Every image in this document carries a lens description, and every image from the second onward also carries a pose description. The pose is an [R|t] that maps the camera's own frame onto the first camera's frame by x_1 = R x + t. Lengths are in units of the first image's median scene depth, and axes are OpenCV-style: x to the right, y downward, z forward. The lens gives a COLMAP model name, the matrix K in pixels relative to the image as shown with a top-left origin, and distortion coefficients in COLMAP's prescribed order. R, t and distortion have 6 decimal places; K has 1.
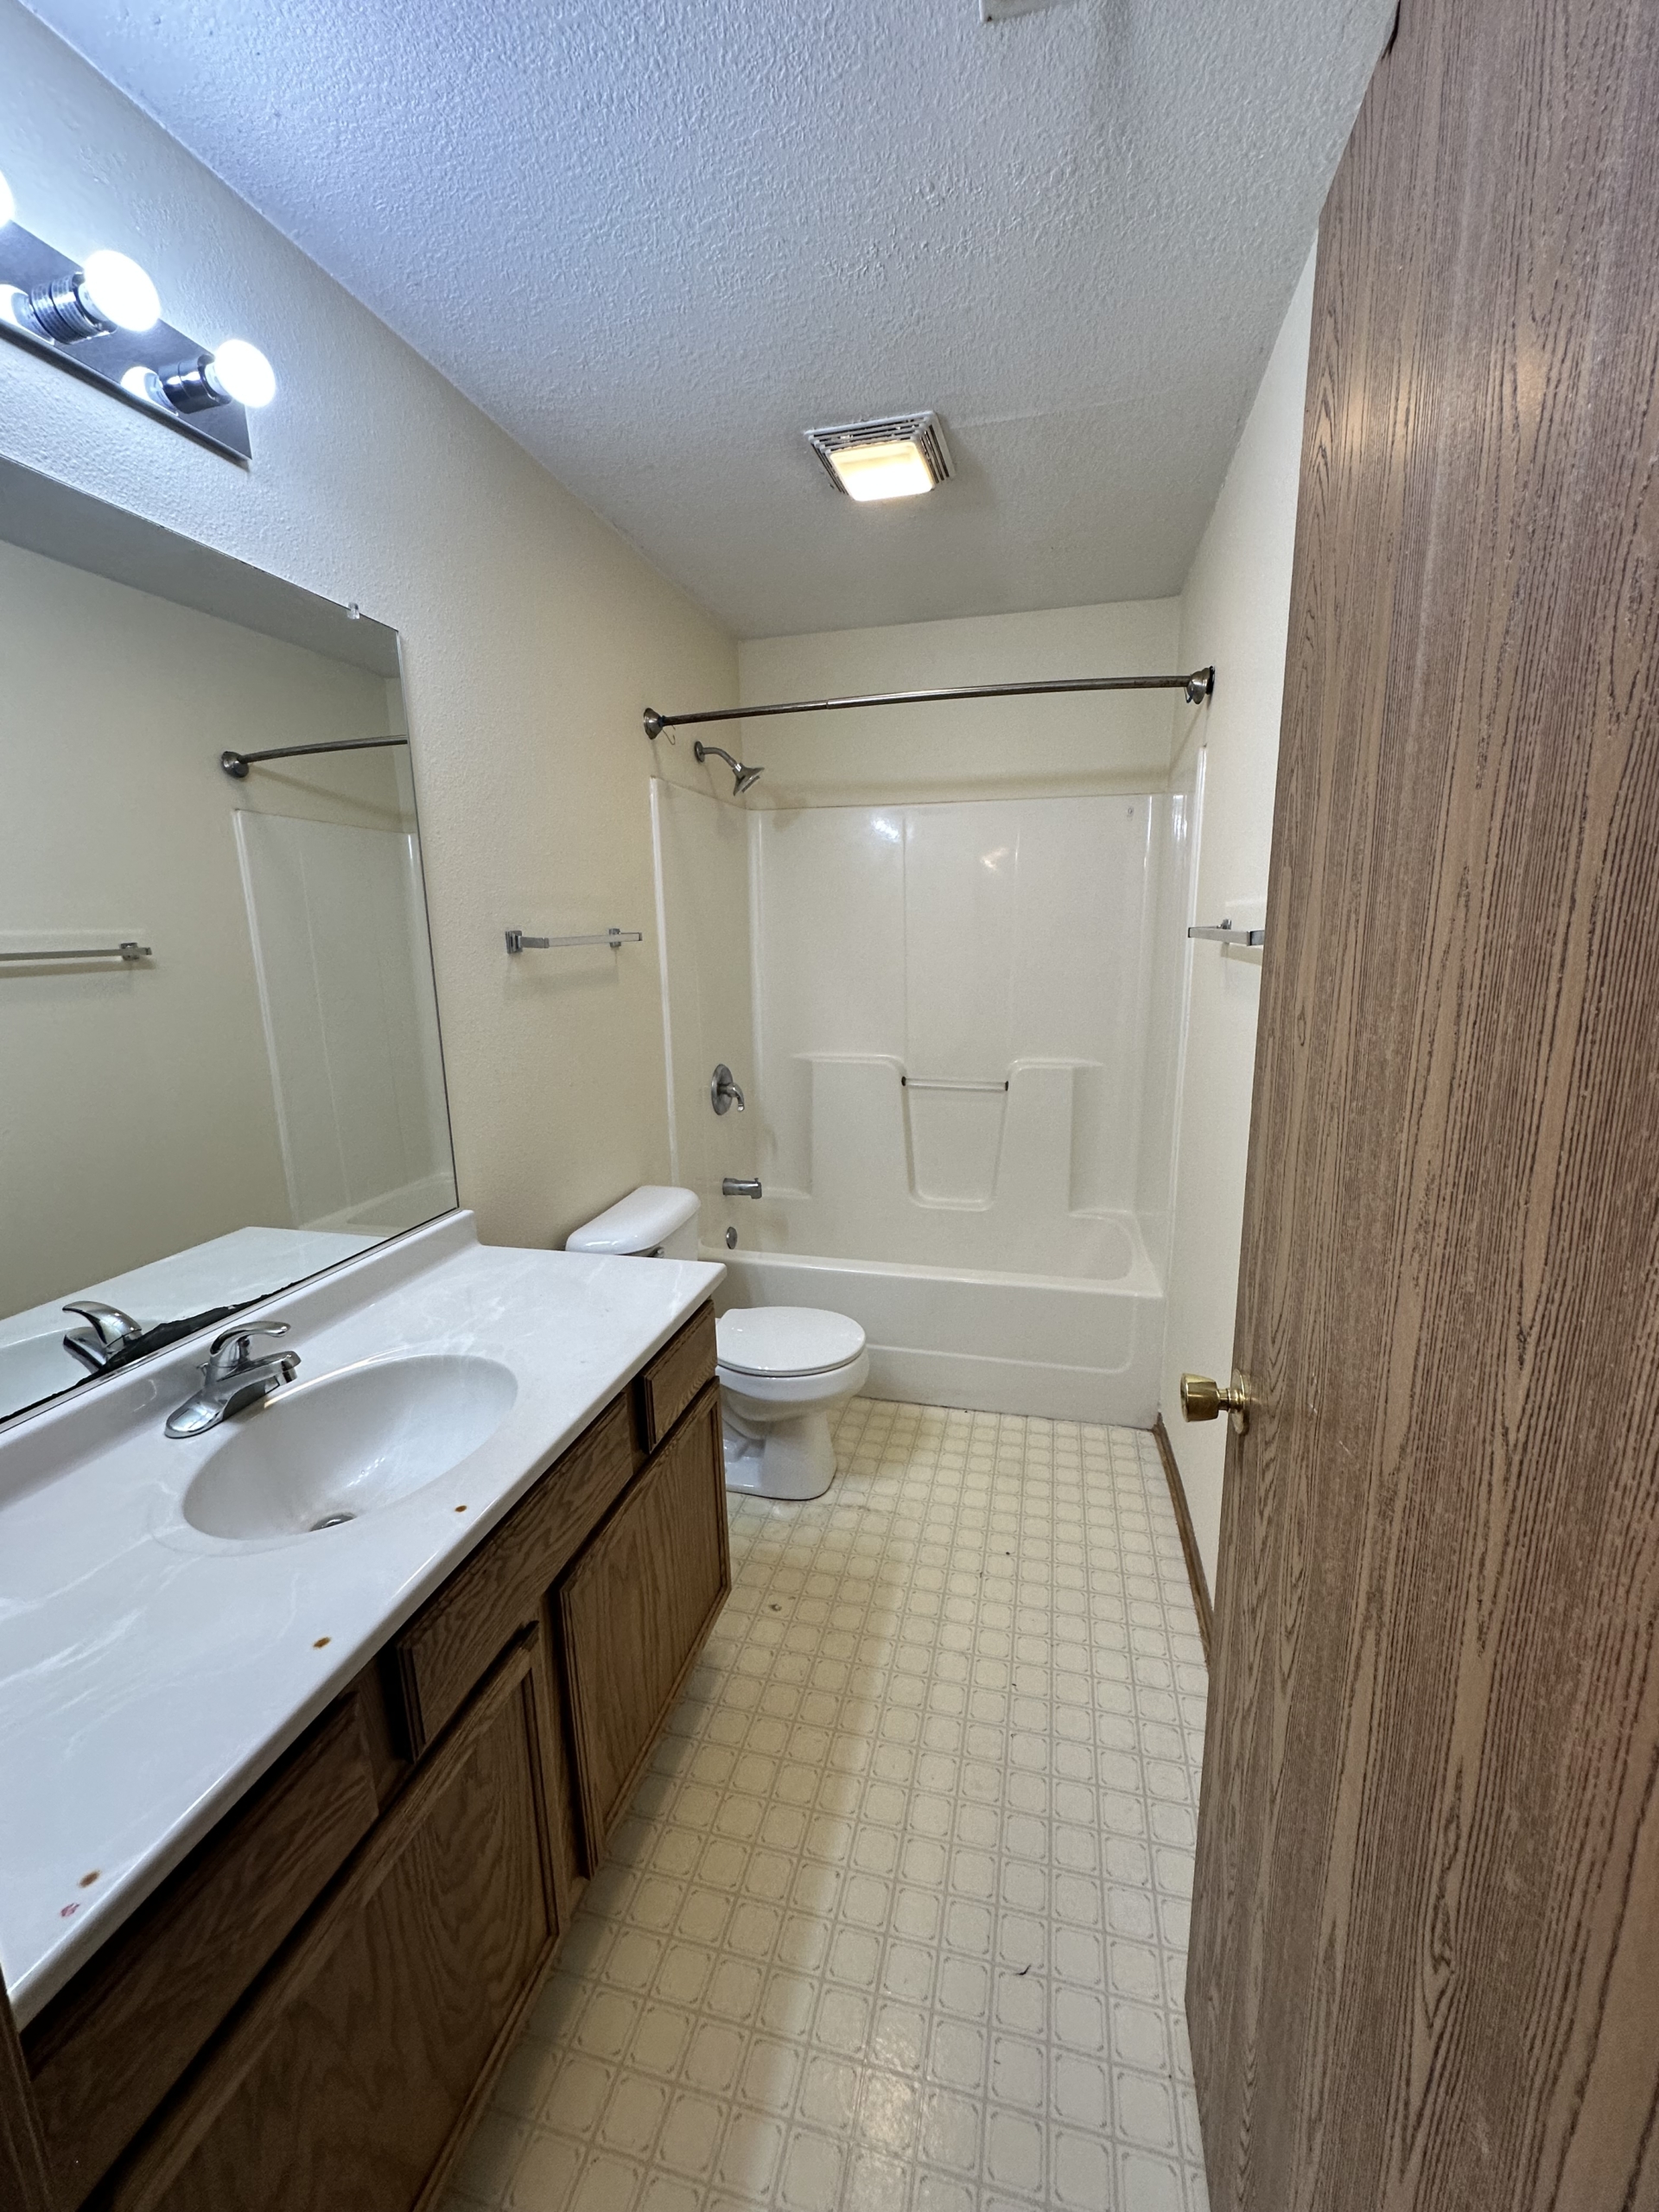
lens RADIAL K [[876.7, 0, 832.3], [0, 876.7, 1102.6], [0, 0, 1]] dist [-0.003324, -0.000135]
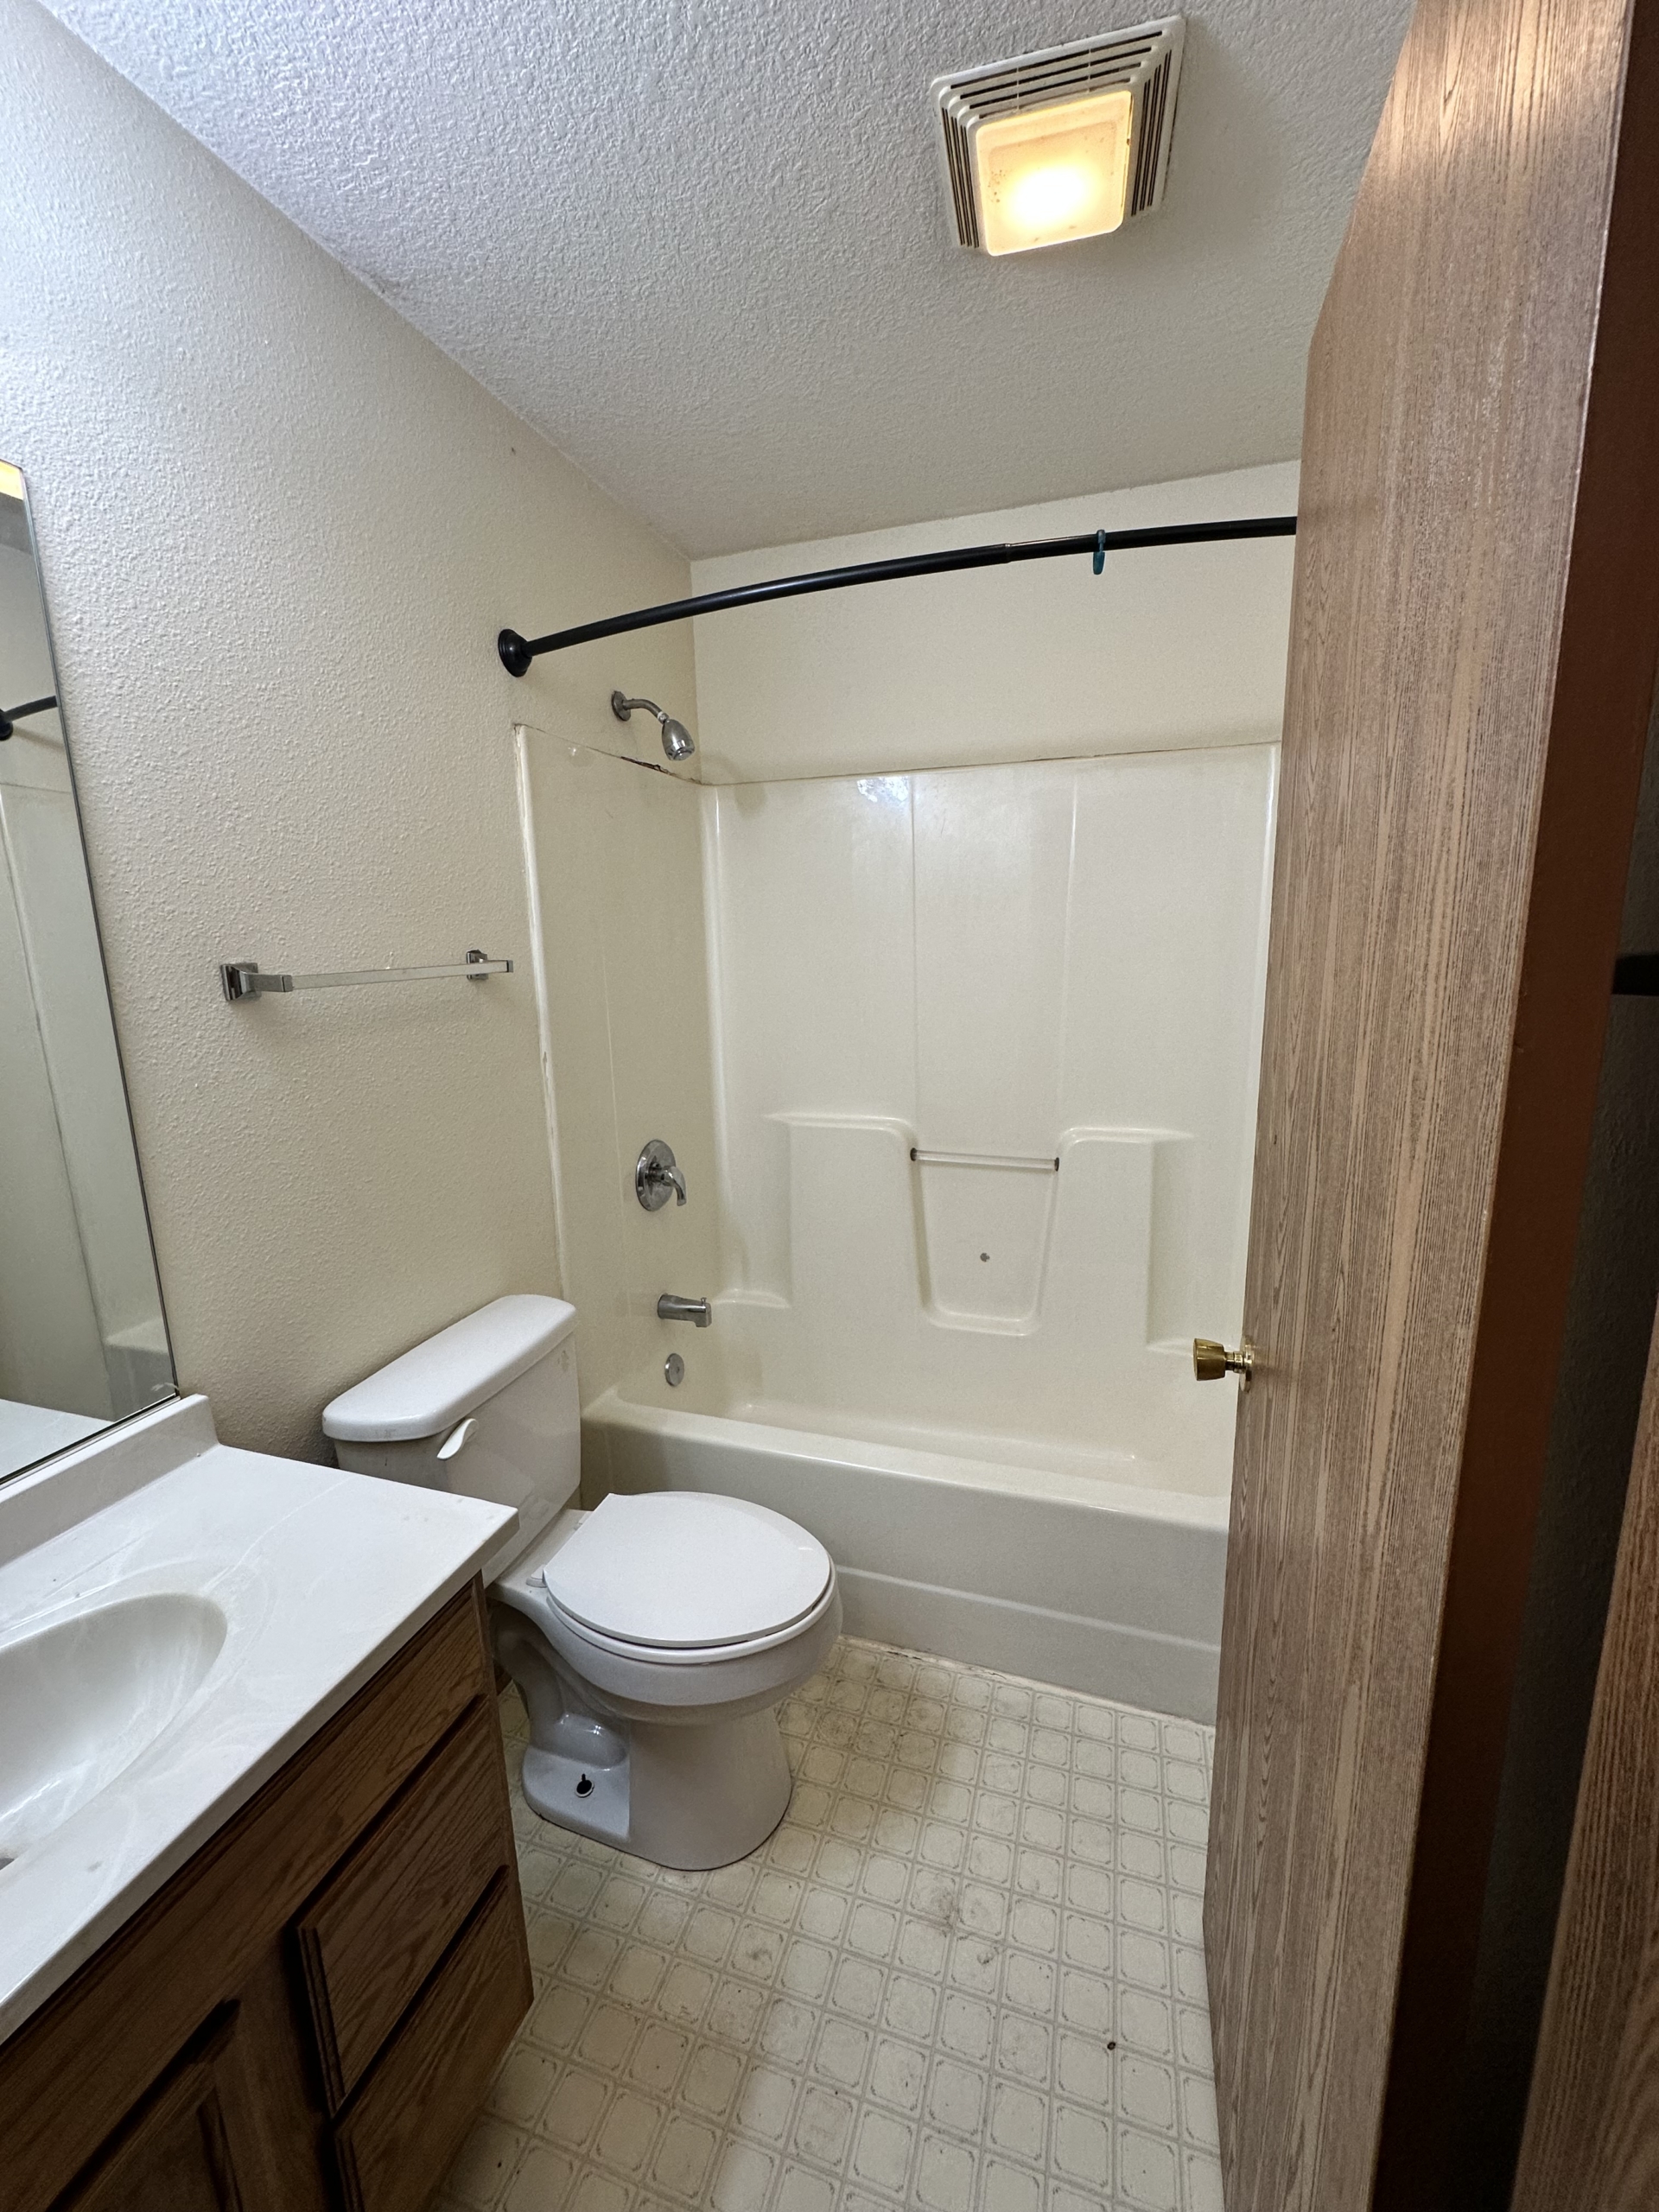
lens RADIAL K [[876.7, 0, 826.6], [0, 876.7, 1109.0], [0, 0, 1]] dist [-0.003324, -0.000135]
pose [[0.997129, 0.003326, -0.075650, 0.068550], [-0.003888, 0.999966, -0.007279, -0.062514], [0.075624, 0.007552, 0.997108, 0.285145]]
